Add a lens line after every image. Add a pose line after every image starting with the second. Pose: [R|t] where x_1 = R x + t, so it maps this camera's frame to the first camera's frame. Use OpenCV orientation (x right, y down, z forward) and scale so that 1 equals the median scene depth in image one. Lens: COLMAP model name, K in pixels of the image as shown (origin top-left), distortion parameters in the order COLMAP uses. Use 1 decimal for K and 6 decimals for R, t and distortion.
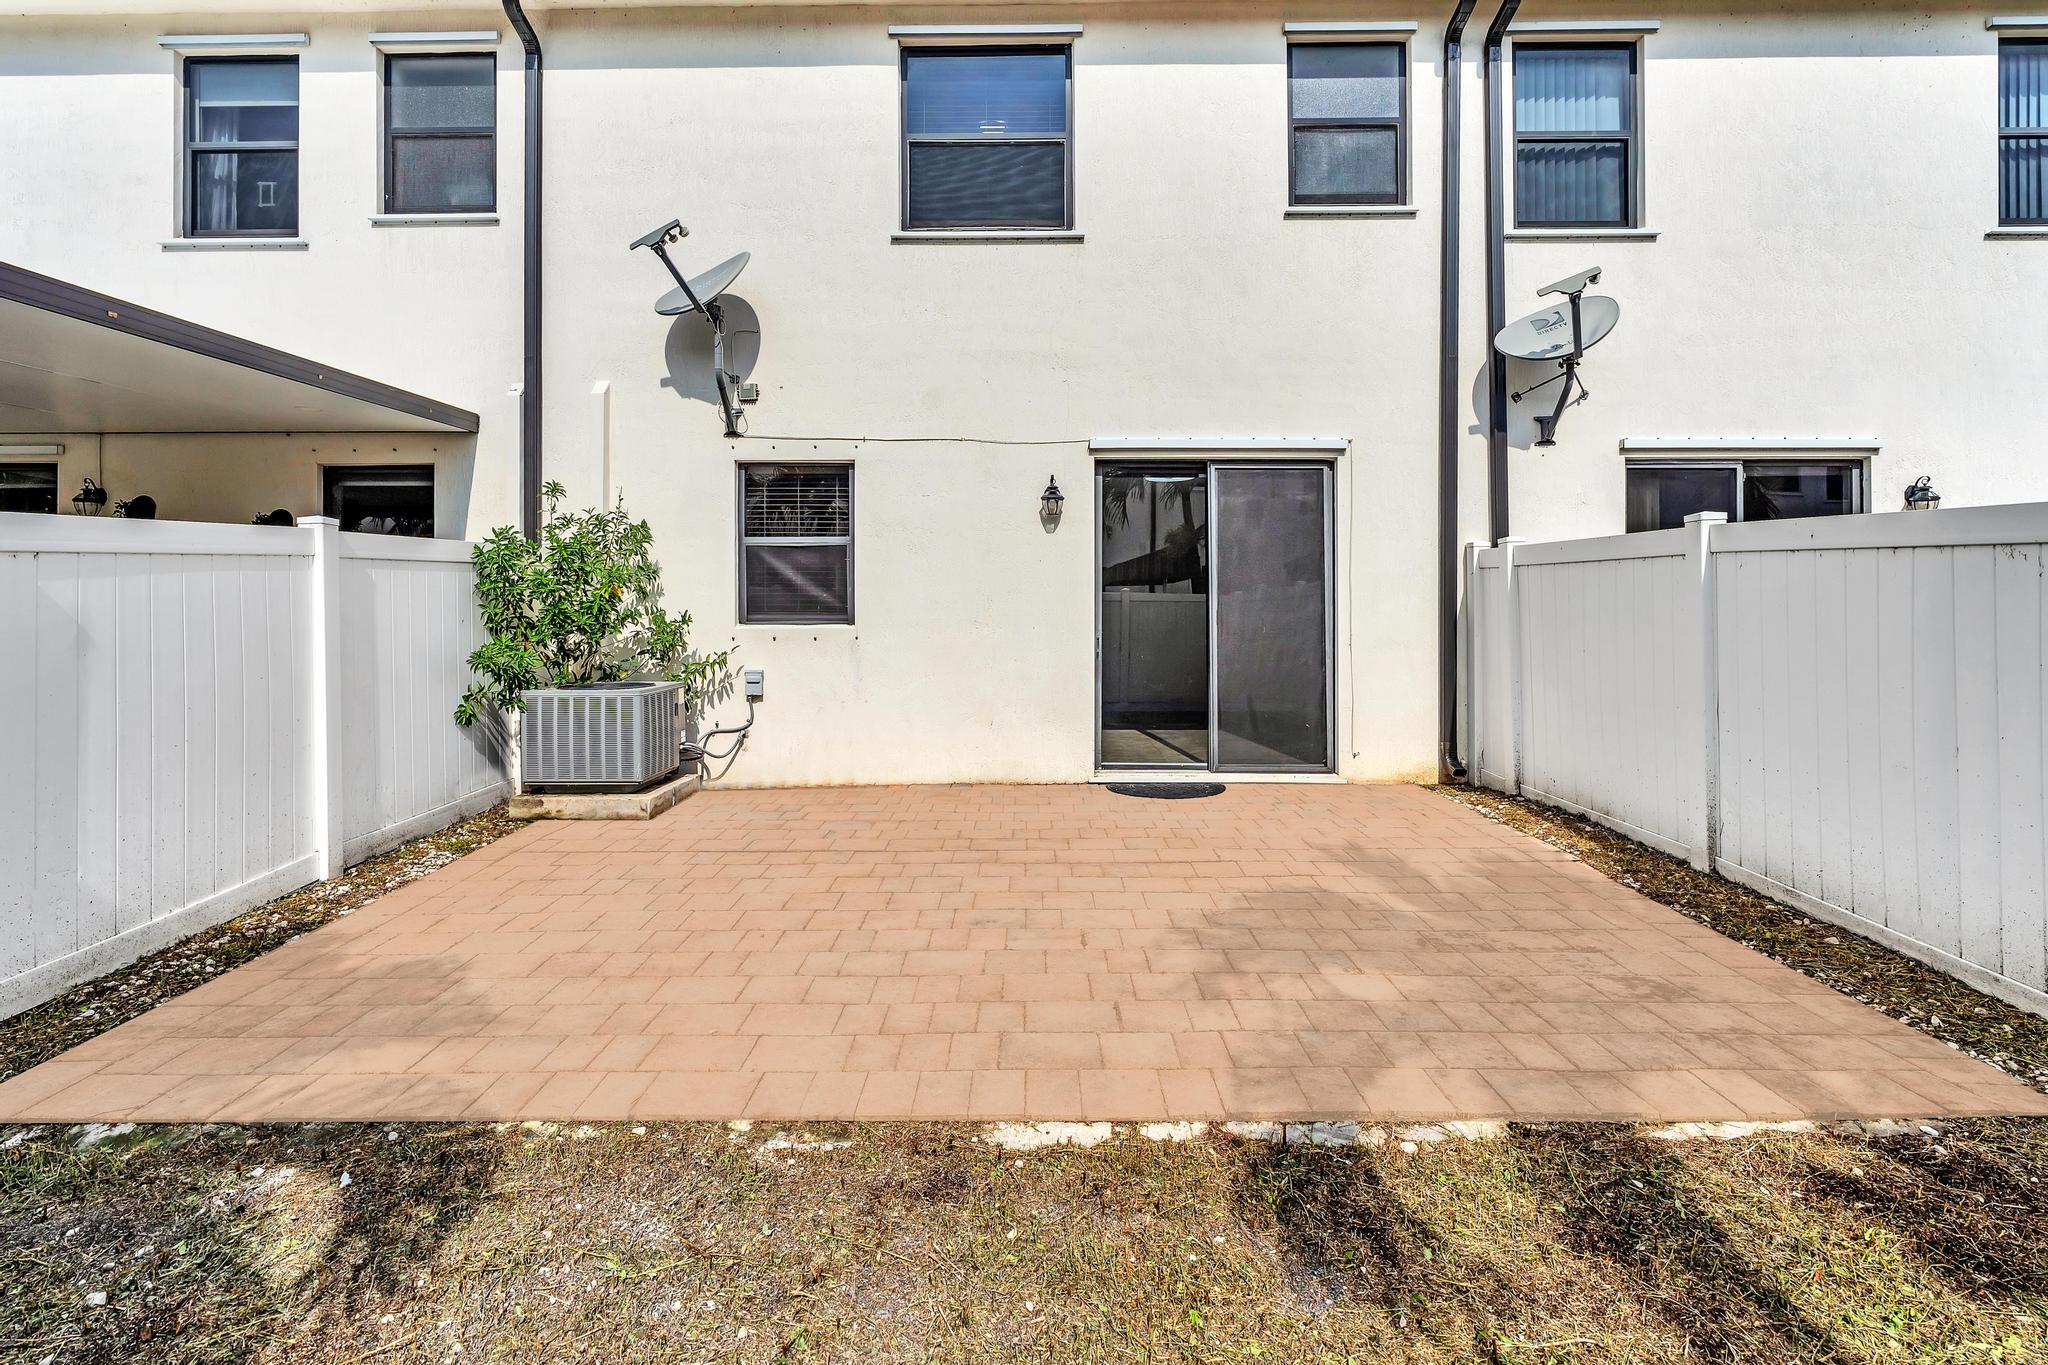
lens RADIAL K [[949.9, 0, 1020.6], [0, 949.9, 616.3], [0, 0, 1]] dist [-0.003469, -0.000230]
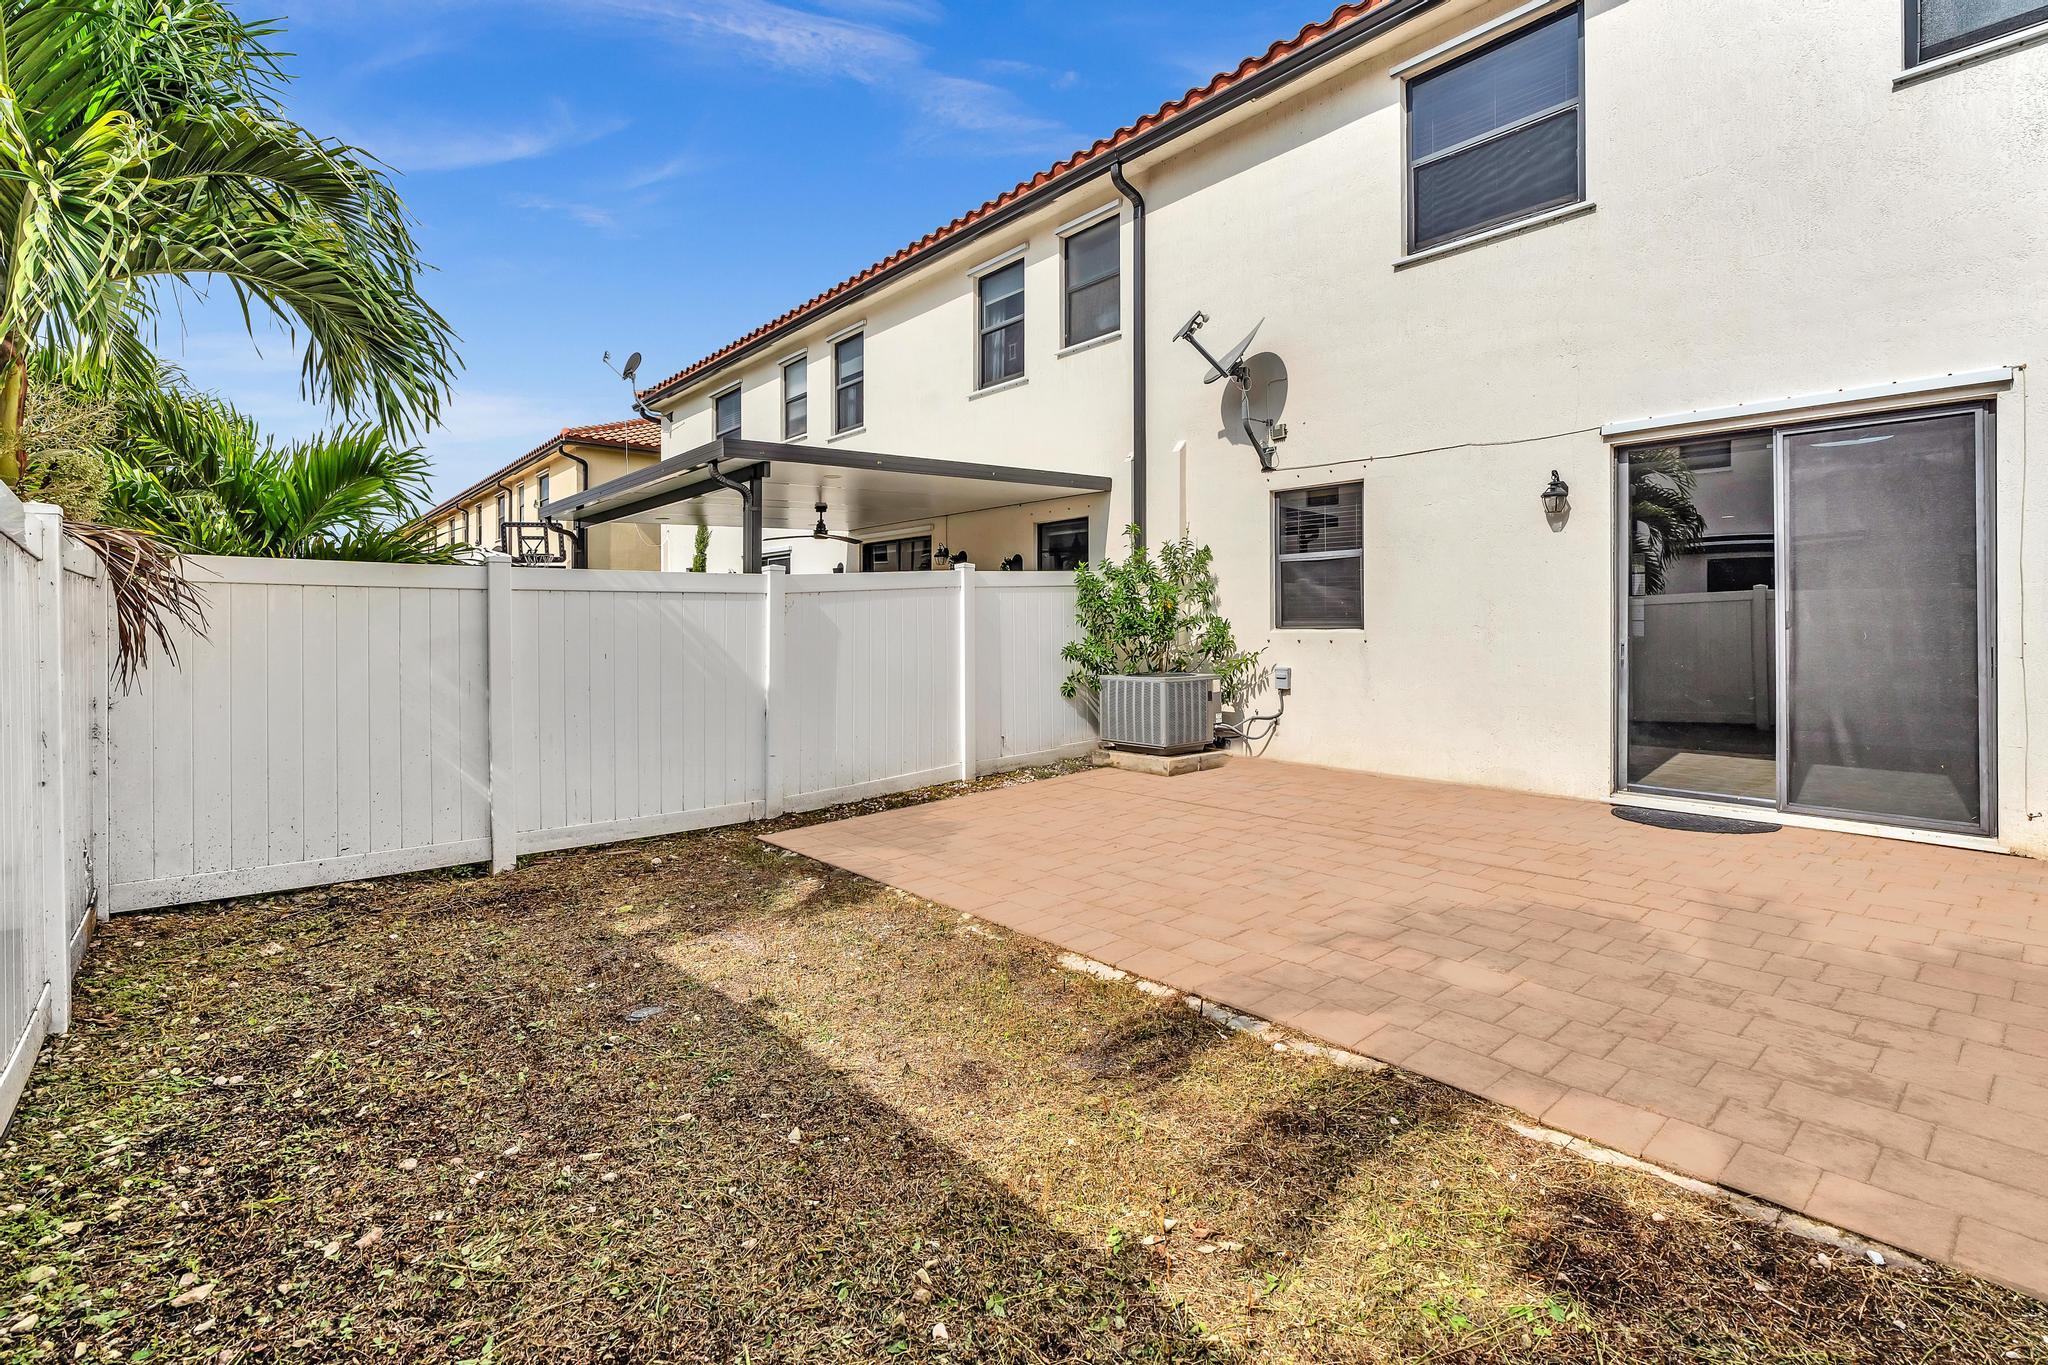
lens RADIAL K [[936.3, 0, 1000.6], [0, 936.3, 622.3], [0, 0, 1]] dist [0.000689, 0.001021]
pose [[0.655799, -0.004917, -0.754920, 0.366188], [0.002957, 0.999988, -0.003944, 0.004050], [0.754930, 0.000354, 0.655806, -0.023502]]
